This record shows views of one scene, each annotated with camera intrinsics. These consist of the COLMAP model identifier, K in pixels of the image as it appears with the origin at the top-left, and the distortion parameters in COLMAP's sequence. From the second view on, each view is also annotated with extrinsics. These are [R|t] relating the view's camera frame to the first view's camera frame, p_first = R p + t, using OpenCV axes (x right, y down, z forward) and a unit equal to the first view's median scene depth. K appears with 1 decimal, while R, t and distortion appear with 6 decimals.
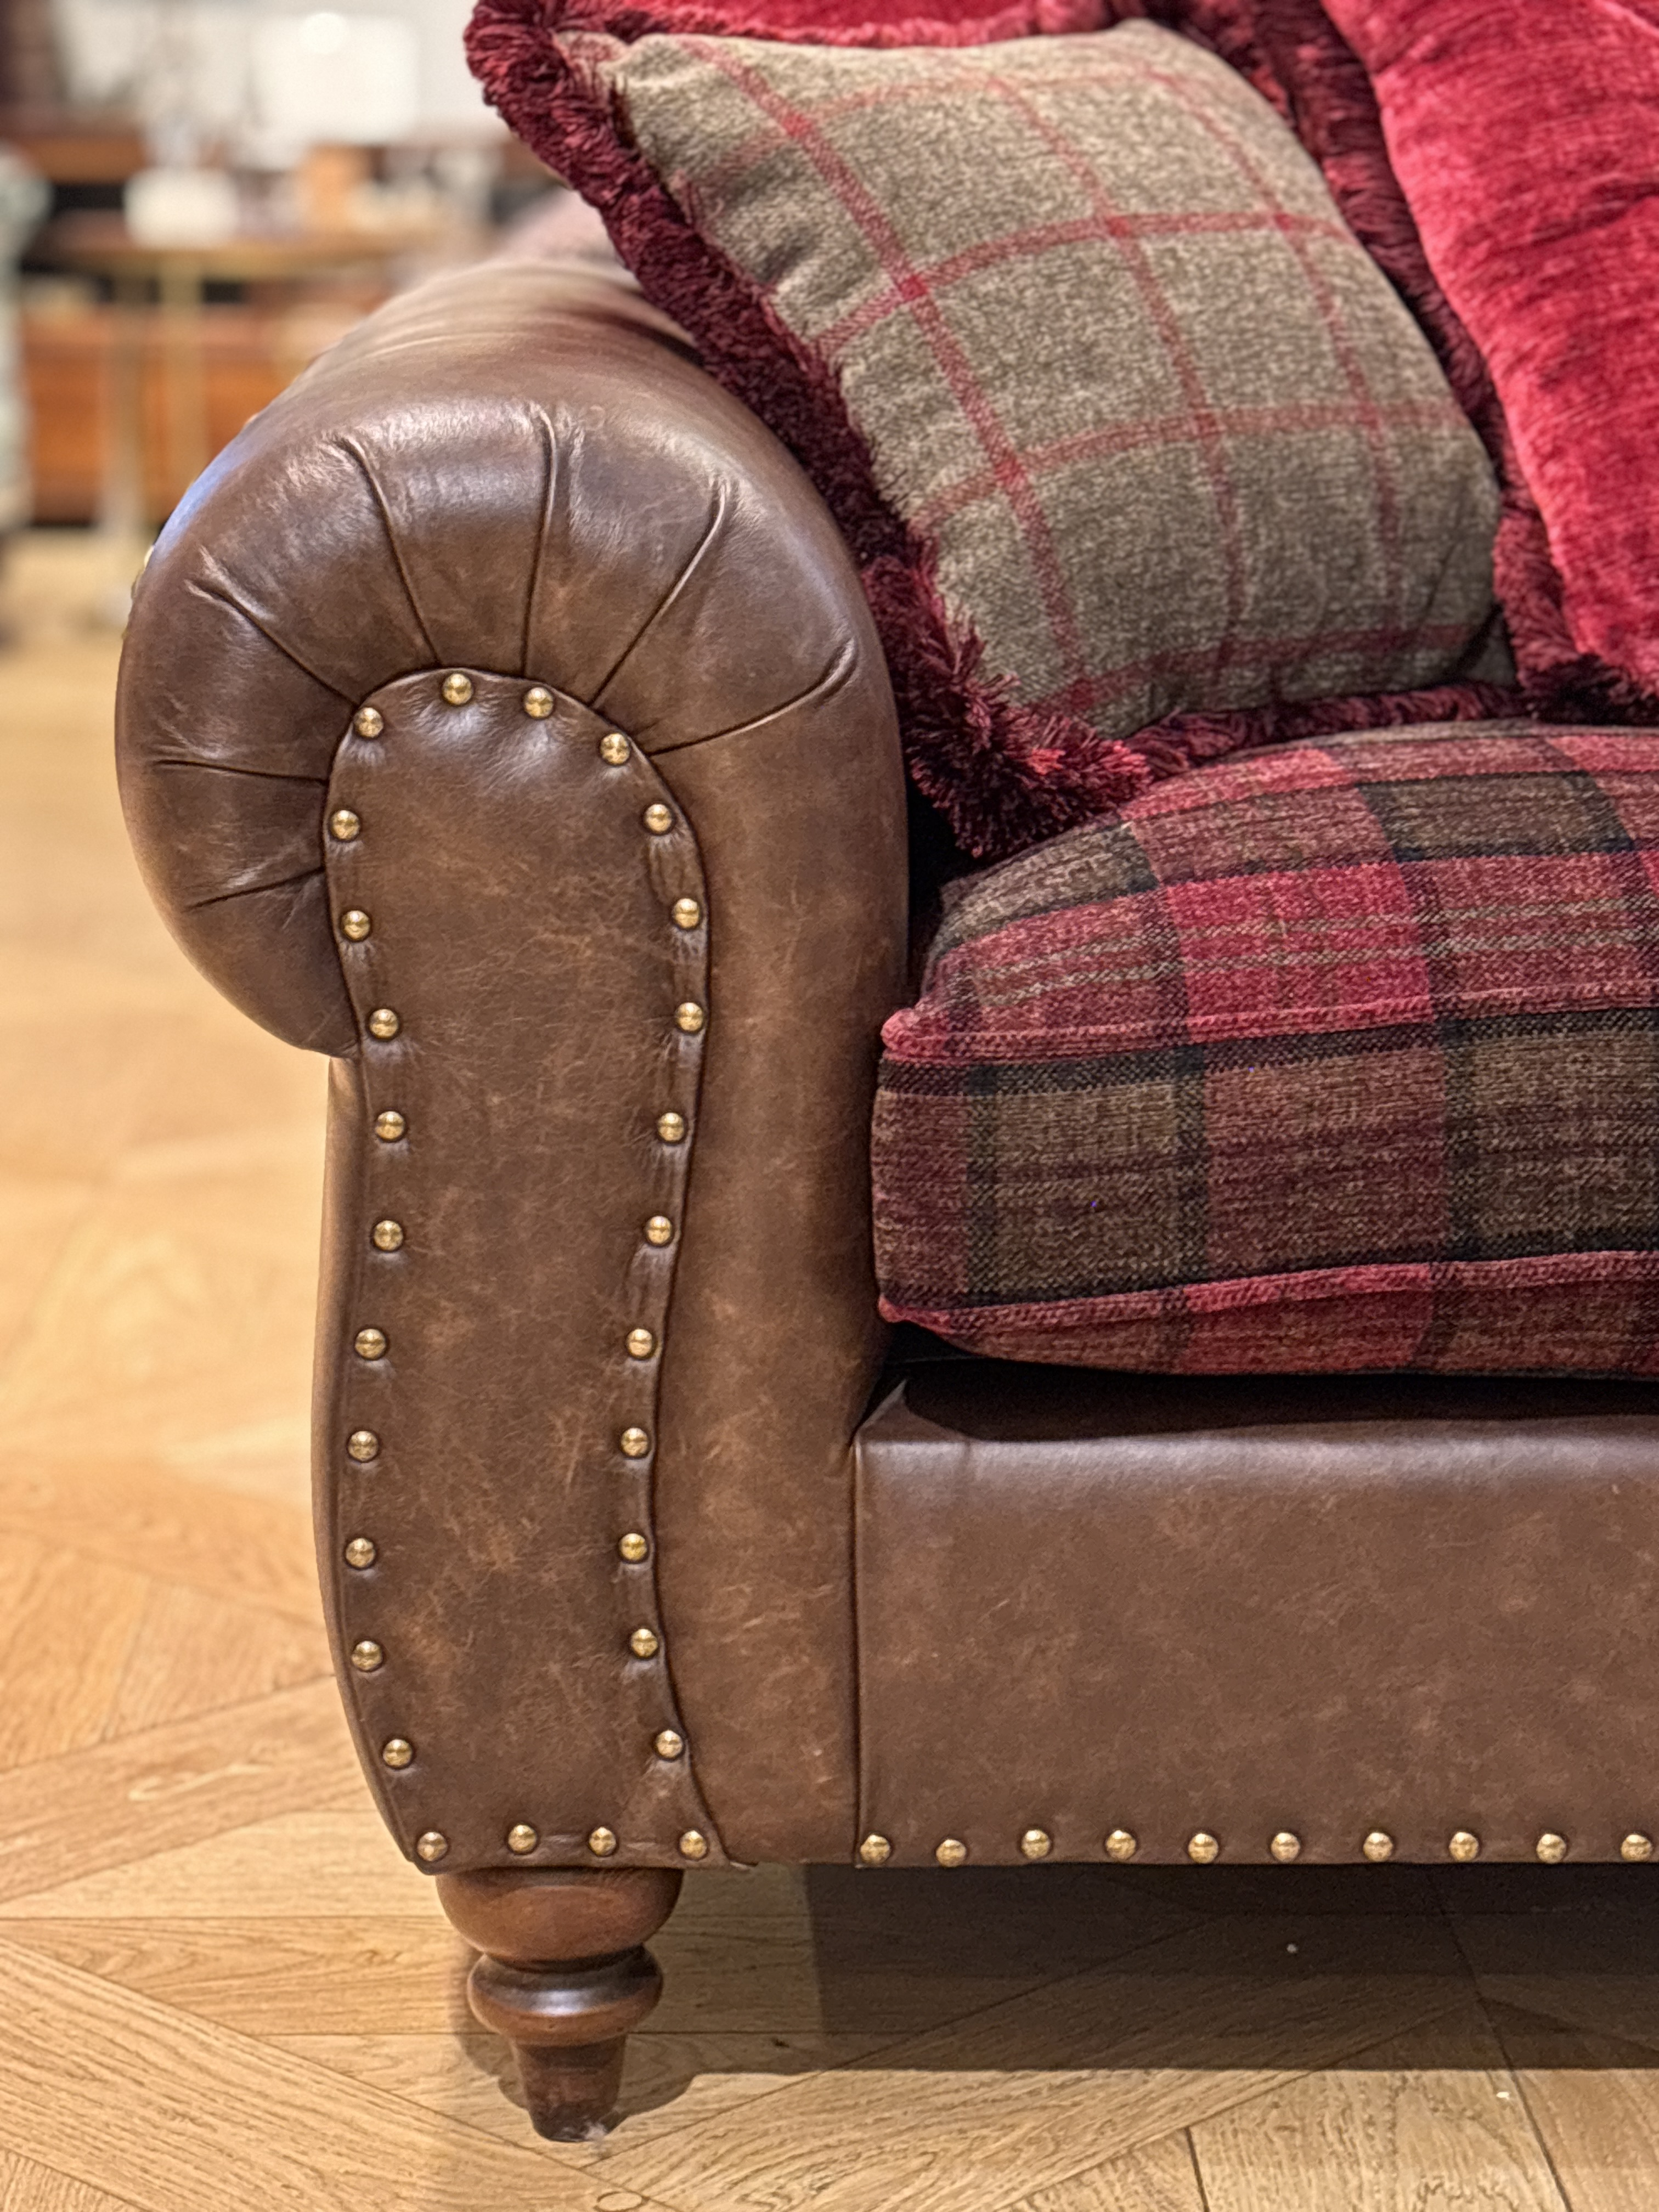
lens RADIAL K [[5106.4, 0, 821.6], [0, 5106.4, 1133.5], [0, 0, 1]] dist [0.284020, -1.363269]
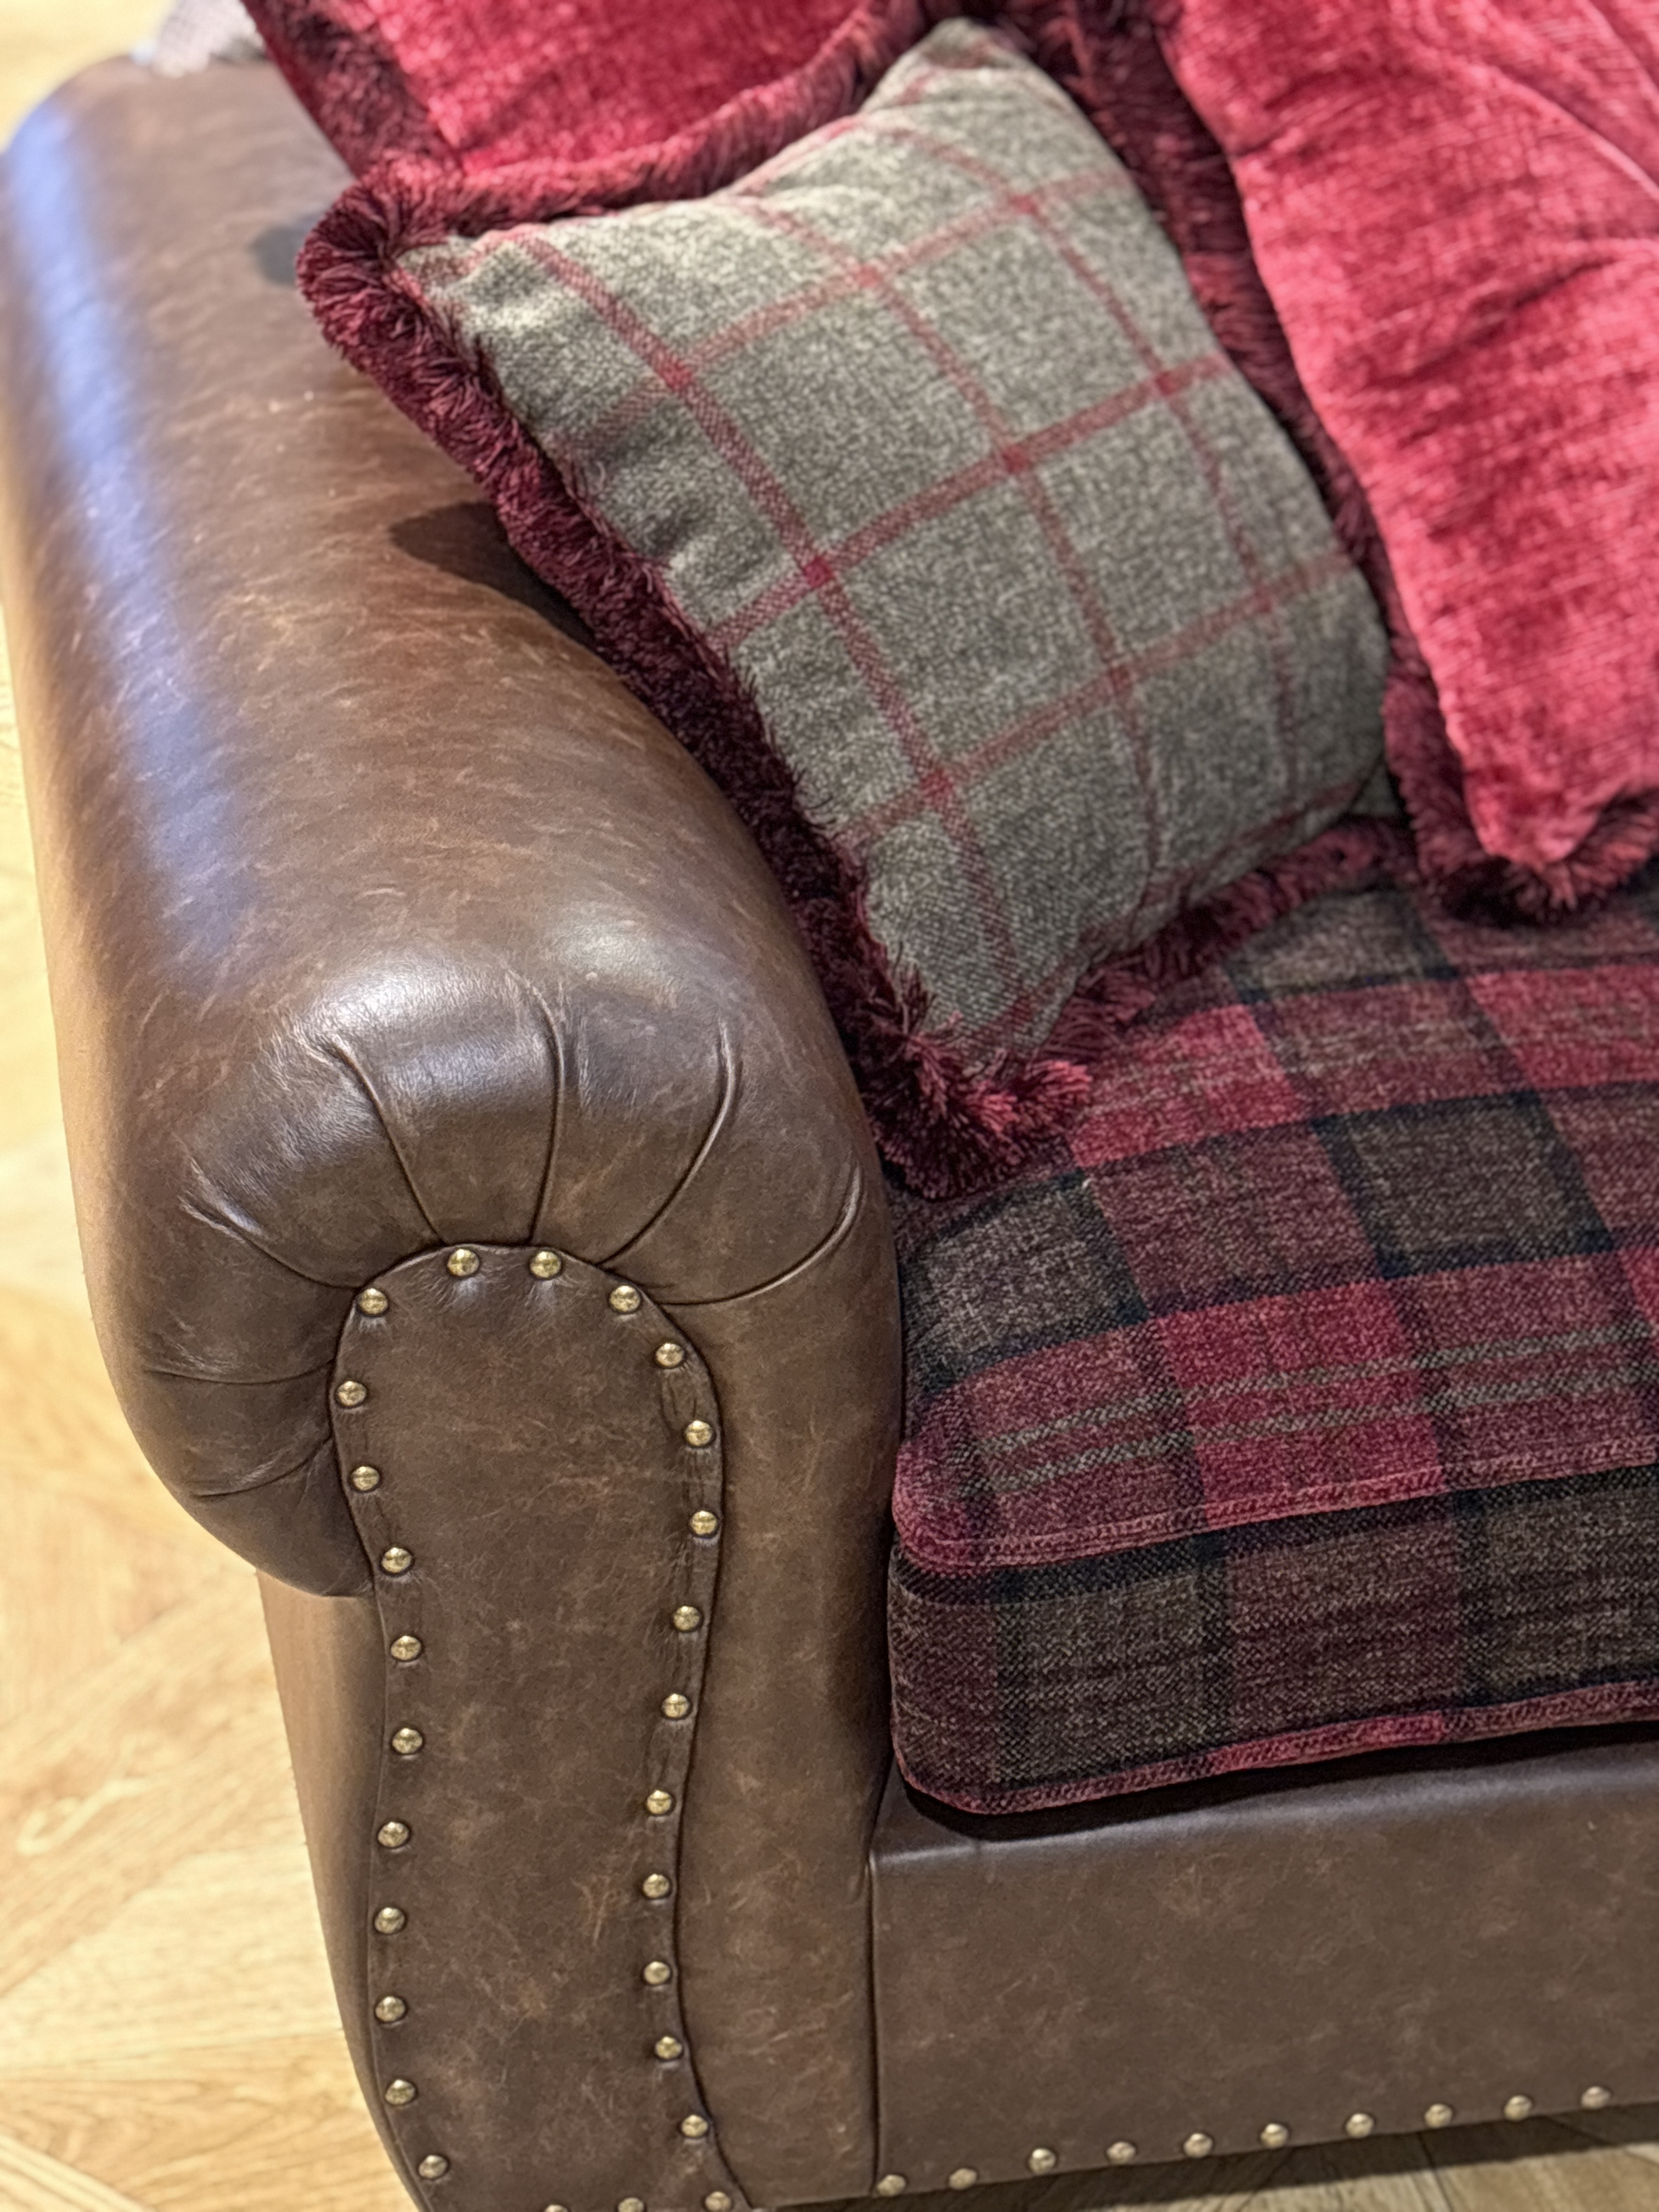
lens RADIAL K [[5106.4, 0, 821.6], [0, 5106.4, 1133.5], [0, 0, 1]] dist [0.284020, -1.363269]
pose [[0.988967, -0.080493, 0.124356, -0.118028], [0.038861, 0.951061, 0.306550, -0.389857], [-0.142945, -0.298335, 0.943696, 0.080951]]
